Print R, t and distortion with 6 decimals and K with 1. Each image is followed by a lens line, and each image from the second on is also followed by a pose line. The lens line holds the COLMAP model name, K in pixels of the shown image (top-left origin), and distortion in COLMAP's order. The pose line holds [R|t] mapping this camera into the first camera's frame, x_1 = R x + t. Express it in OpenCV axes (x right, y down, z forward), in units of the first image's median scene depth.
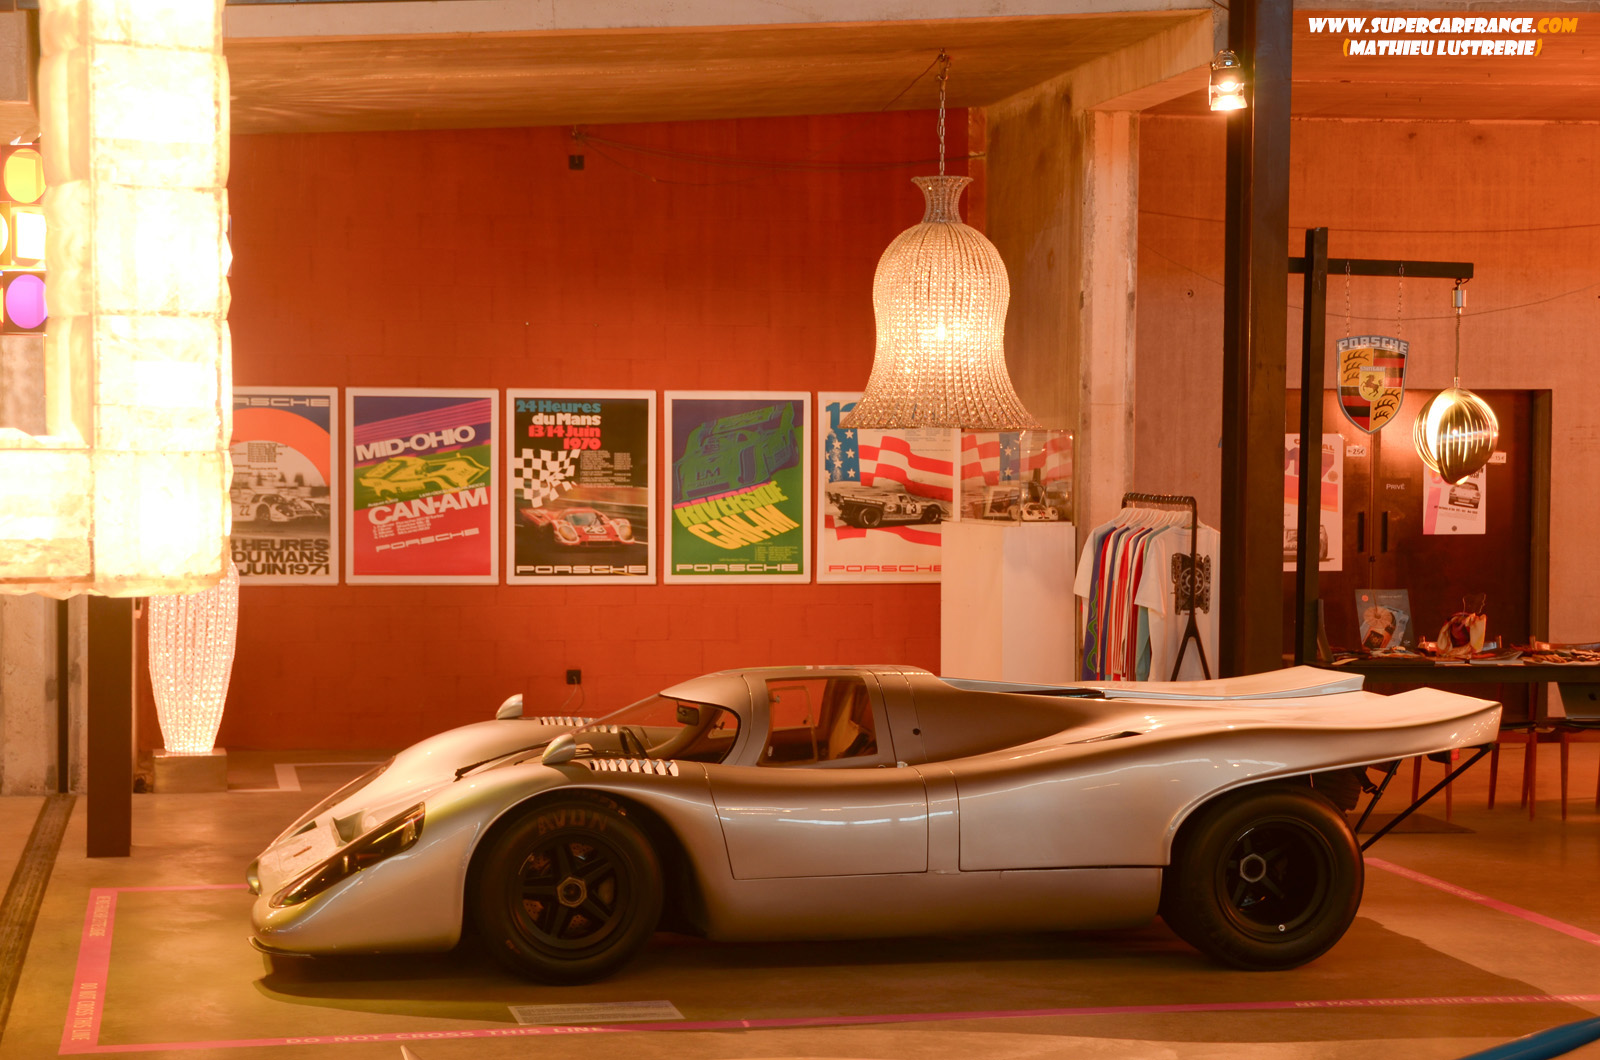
lens RADIAL K [[3043.2, 0, 798.8], [0, 3043.2, 537.8], [0, 0, 1]] dist [0.128259, 0.000000]
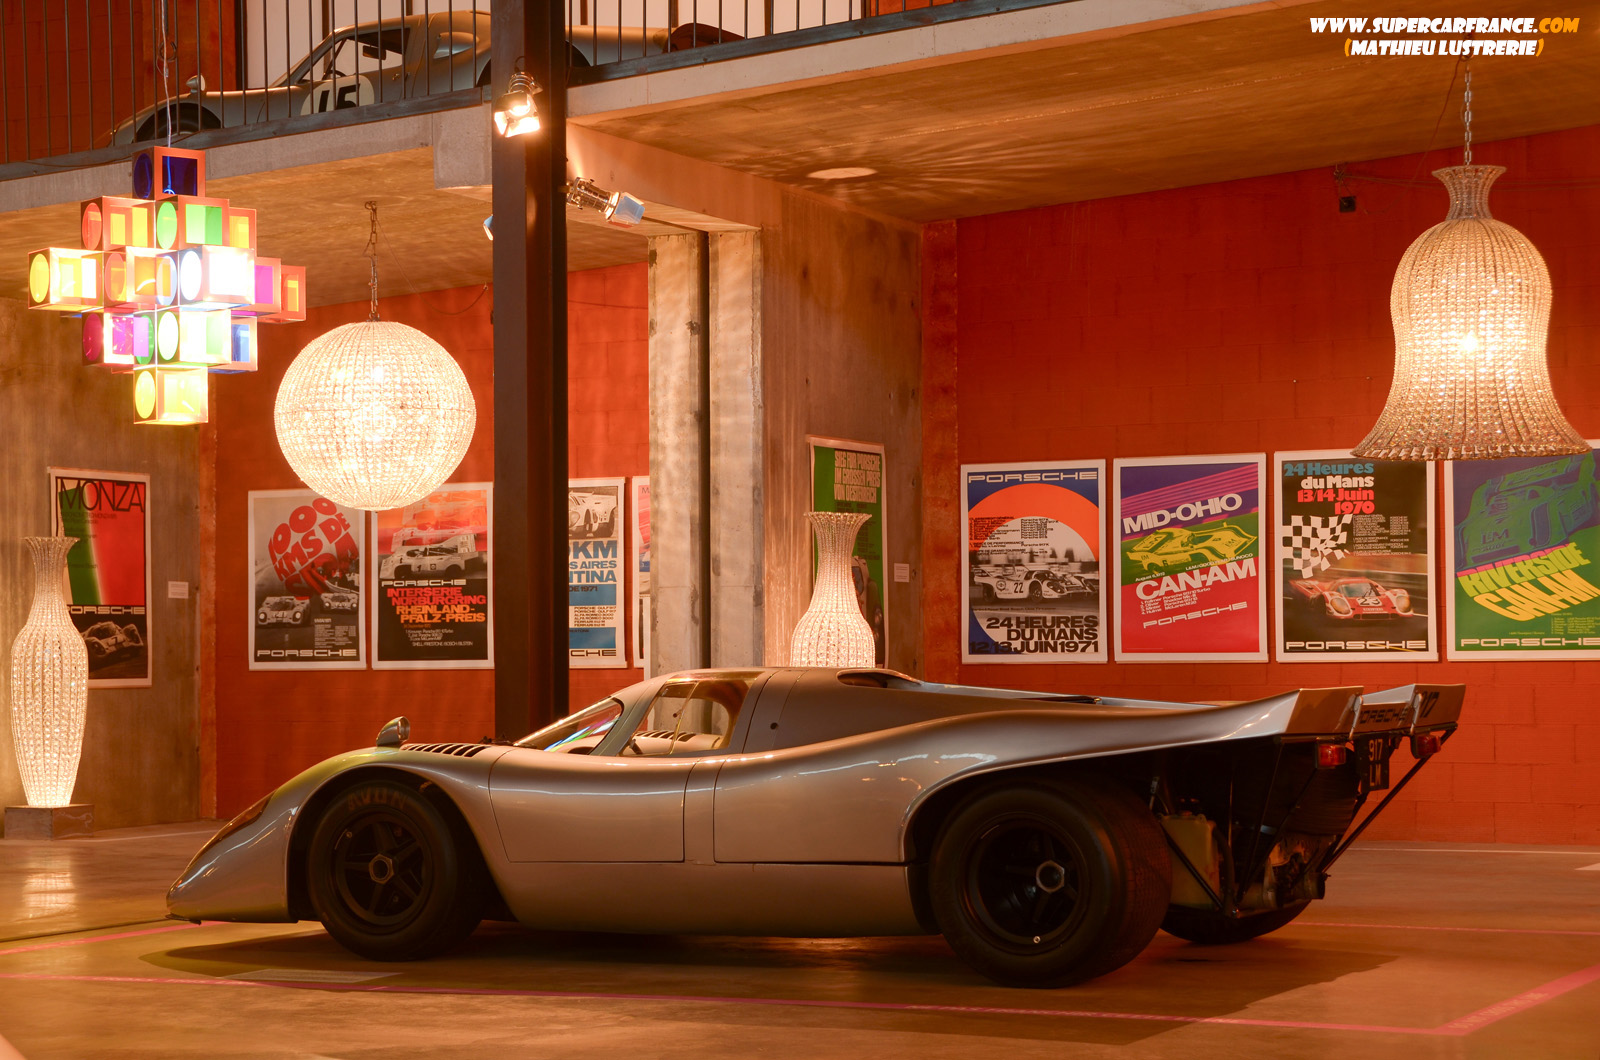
lens RADIAL K [[3284.4, 0, 796.4], [0, 3284.4, 531.3], [0, 0, 1]] dist [0.182452, 0.000000]
pose [[0.790883, -0.037515, -0.610817, 0.406475], [-0.003715, 0.997807, -0.066093, 0.042801], [0.611957, 0.054541, 0.789008, 0.115356]]
